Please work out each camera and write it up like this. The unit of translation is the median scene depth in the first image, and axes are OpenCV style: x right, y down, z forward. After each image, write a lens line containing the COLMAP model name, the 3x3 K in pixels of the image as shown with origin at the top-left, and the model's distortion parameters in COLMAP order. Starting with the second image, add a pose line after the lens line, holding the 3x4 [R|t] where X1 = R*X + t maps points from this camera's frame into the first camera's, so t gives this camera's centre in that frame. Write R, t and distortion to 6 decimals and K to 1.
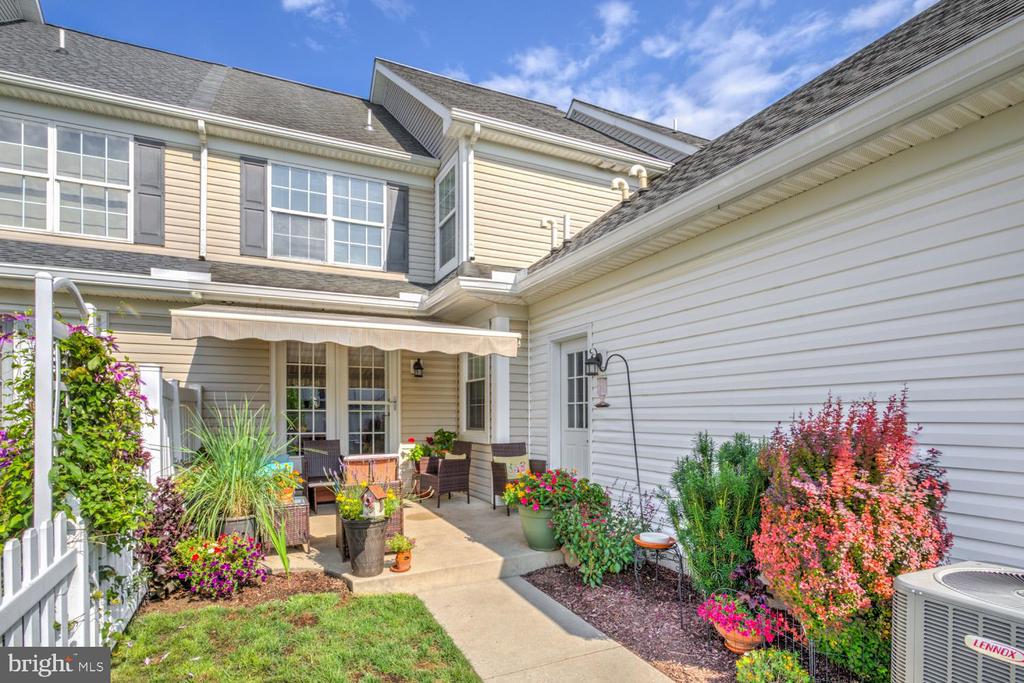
lens RADIAL K [[519.3, 0, 497.4], [0, 519.3, 410.6], [0, 0, 1]] dist [-0.002713, 0.000204]
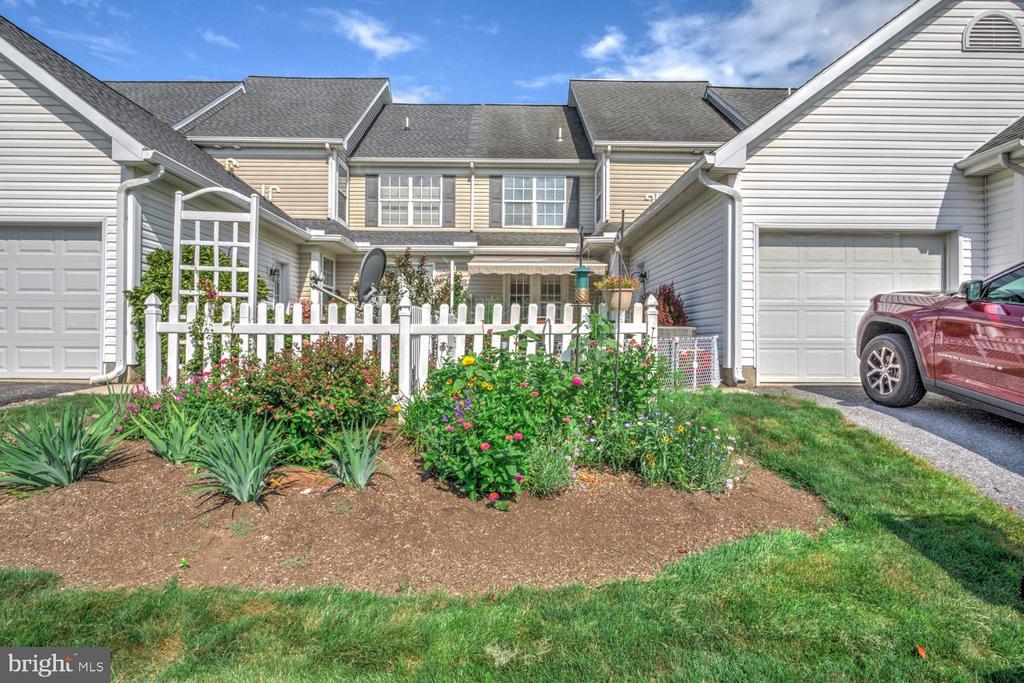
lens RADIAL K [[569.6, 0, 514.3], [0, 569.6, 339.7], [0, 0, 1]] dist [0.000298, -0.000033]
pose [[0.918125, 0.003221, -0.396279, 0.427638], [-0.004718, 0.999985, -0.002804, 0.119705], [0.396264, 0.004444, 0.918126, -0.900424]]
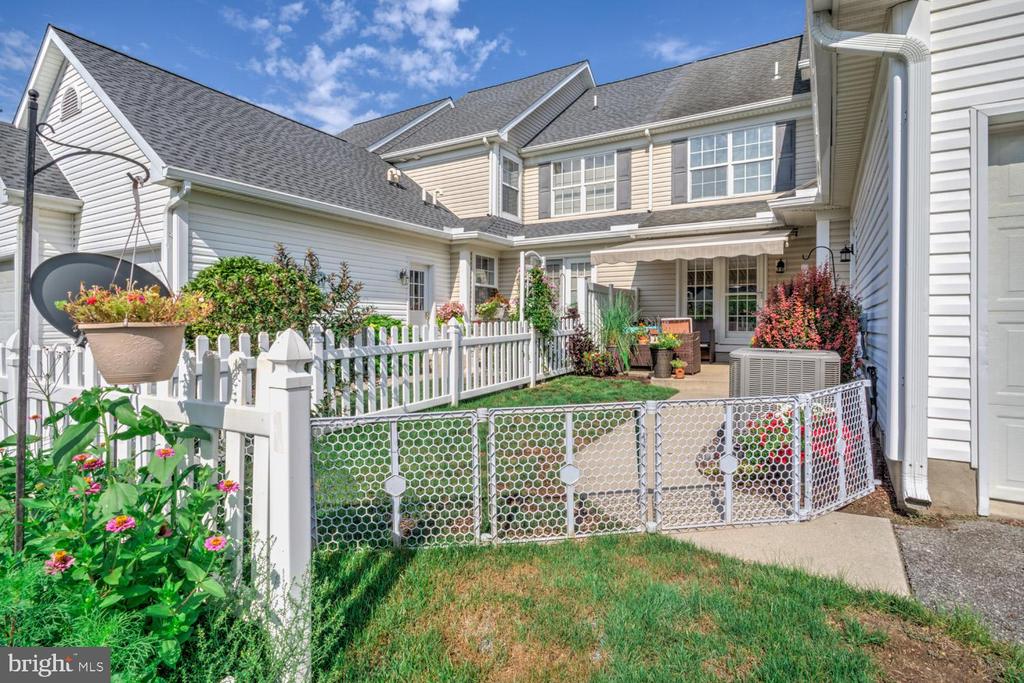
lens RADIAL K [[519.3, 0, 508.5], [0, 519.3, 329.3], [0, 0, 1]] dist [-0.002713, 0.000204]
pose [[0.573300, 0.010693, -0.819276, 0.526772], [-0.002949, 0.999935, 0.010987, 0.064370], [0.819340, -0.003883, 0.573294, -0.312726]]
